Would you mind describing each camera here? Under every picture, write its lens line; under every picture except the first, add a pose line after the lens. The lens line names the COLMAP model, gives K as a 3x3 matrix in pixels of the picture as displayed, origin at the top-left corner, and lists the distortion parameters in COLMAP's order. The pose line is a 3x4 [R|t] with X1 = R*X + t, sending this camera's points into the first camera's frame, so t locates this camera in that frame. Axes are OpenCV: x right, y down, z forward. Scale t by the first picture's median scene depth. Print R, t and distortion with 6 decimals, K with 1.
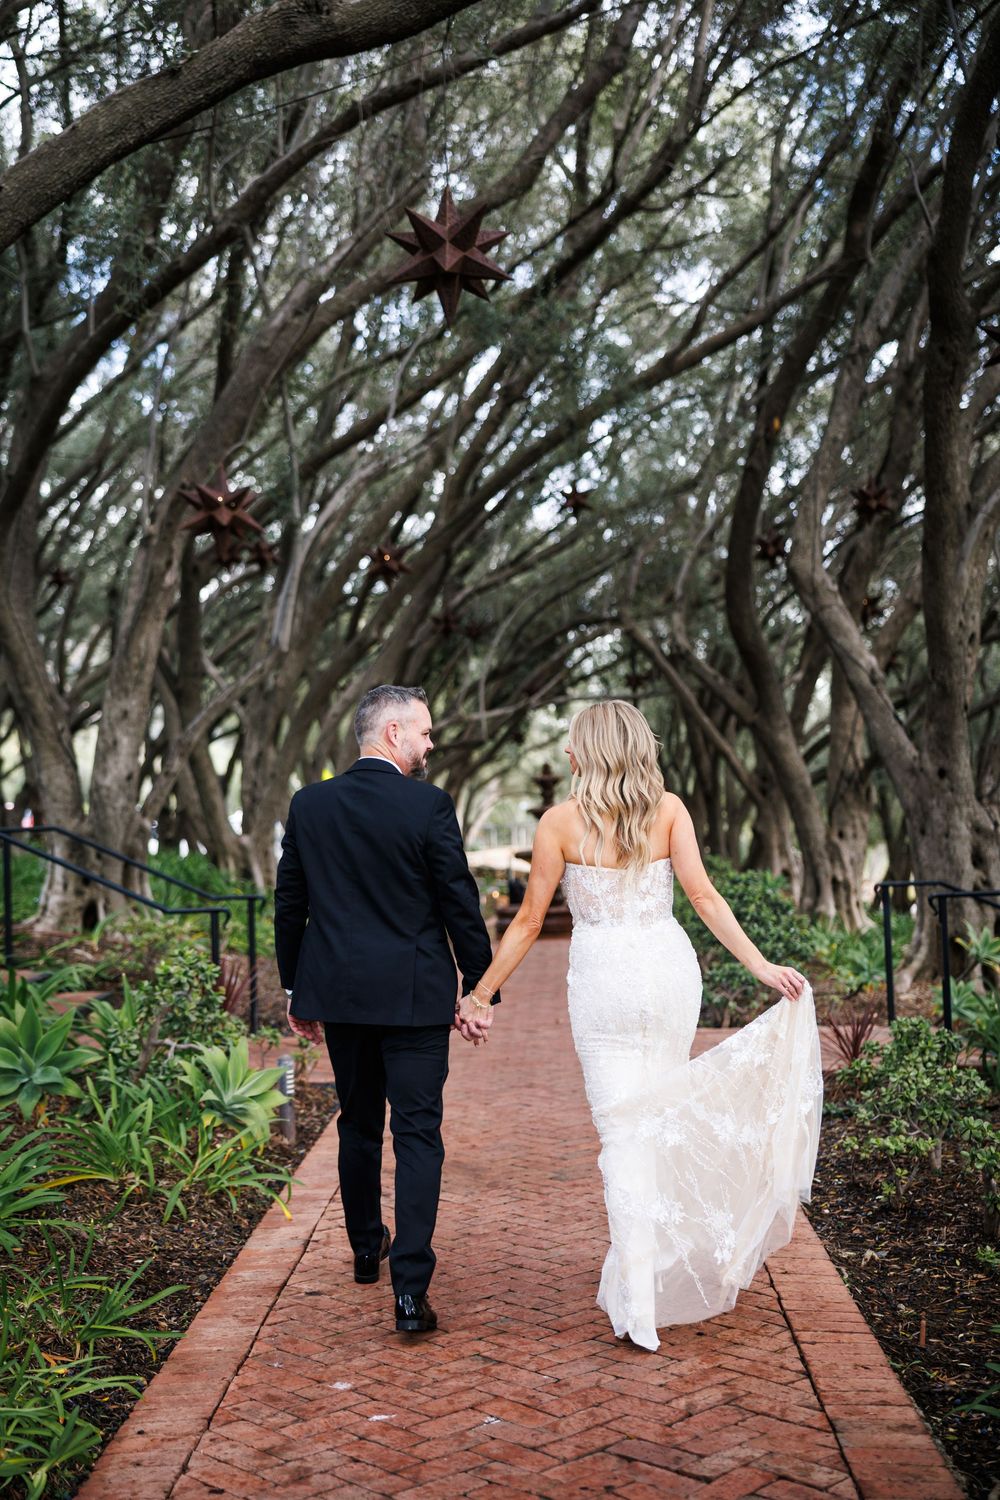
lens RADIAL K [[1882.3, 0, 428.0], [0, 1882.3, 723.9], [0, 0, 1]] dist [0.026486, 0.021586]
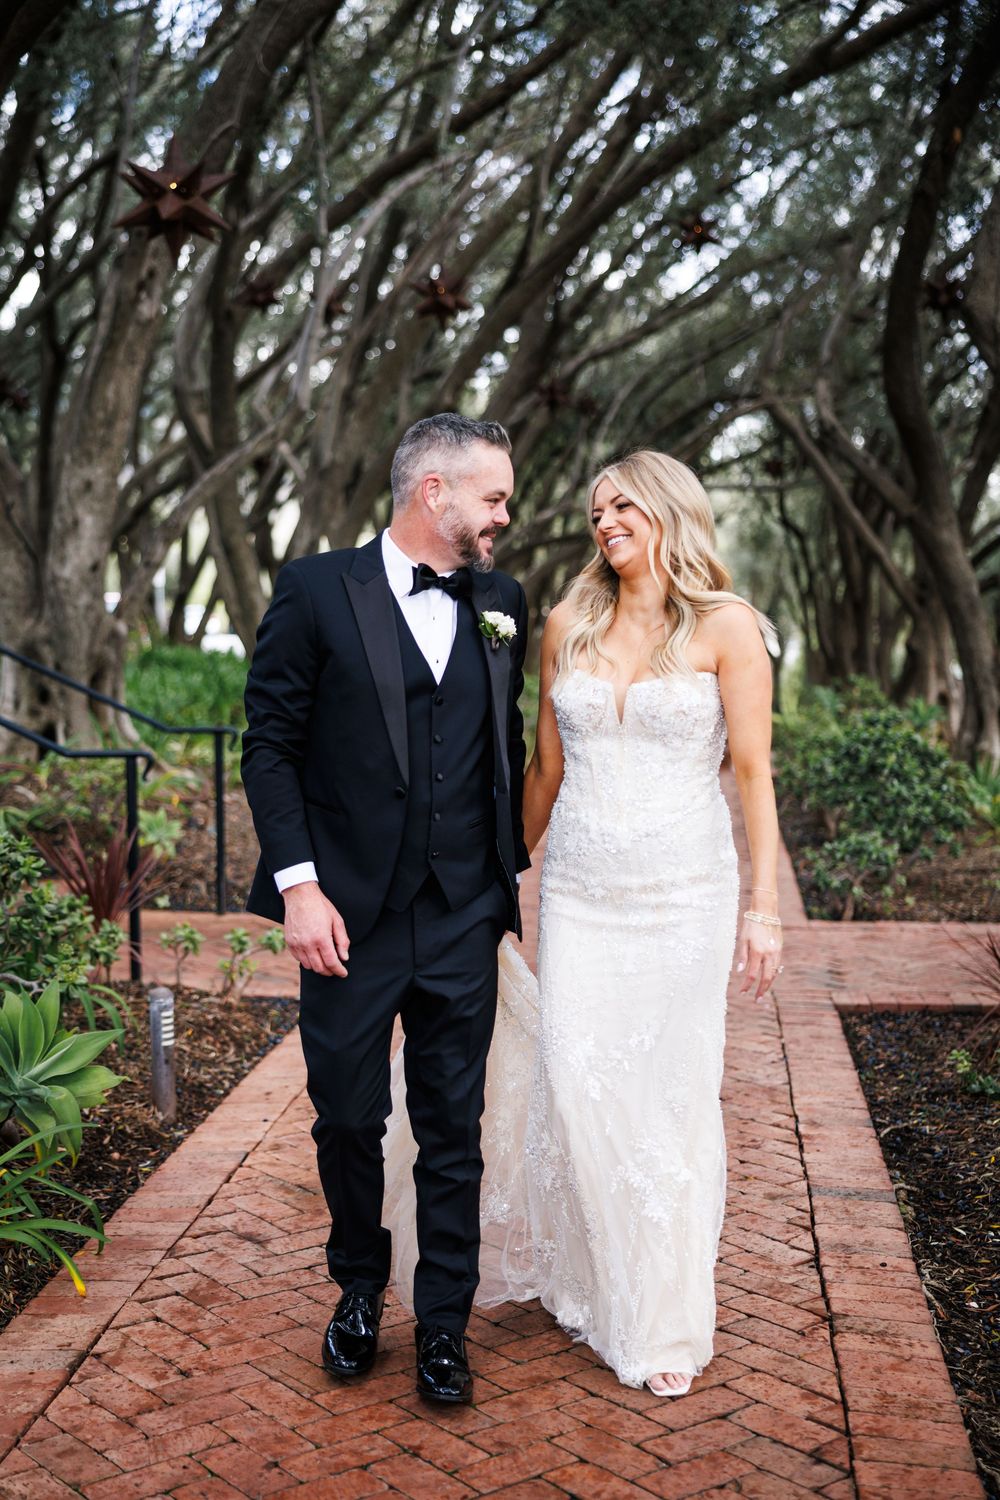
lens RADIAL K [[1889.5, 0, 477.7], [0, 1889.5, 725.2], [0, 0, 1]] dist [0.007012, 0.000844]
pose [[0.998134, 0.025027, -0.055701, 0.032088], [-0.018895, 0.993970, 0.108013, 0.004084], [0.058068, -0.106759, 0.992588, 0.160317]]
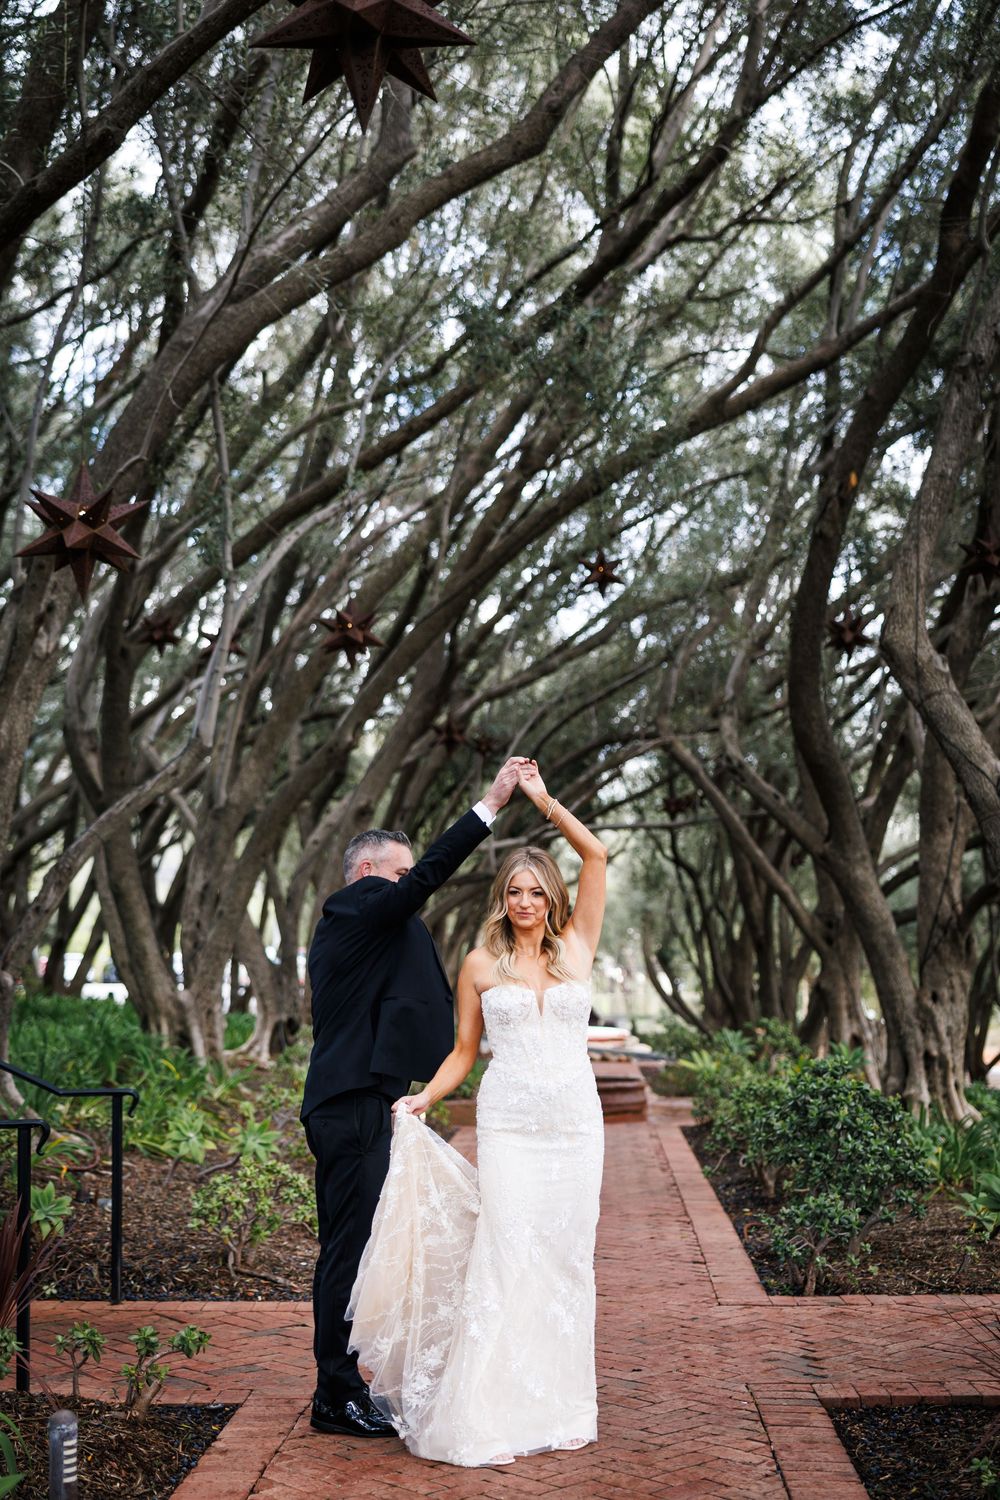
lens RADIAL K [[1889.5, 0, 477.7], [0, 1889.5, 725.2], [0, 0, 1]] dist [0.007012, 0.000844]
pose [[0.999906, 0.011749, 0.007053, 0.019068], [-0.011203, 0.997270, -0.072986, 0.004755], [-0.007891, 0.072900, 0.997308, 0.189649]]
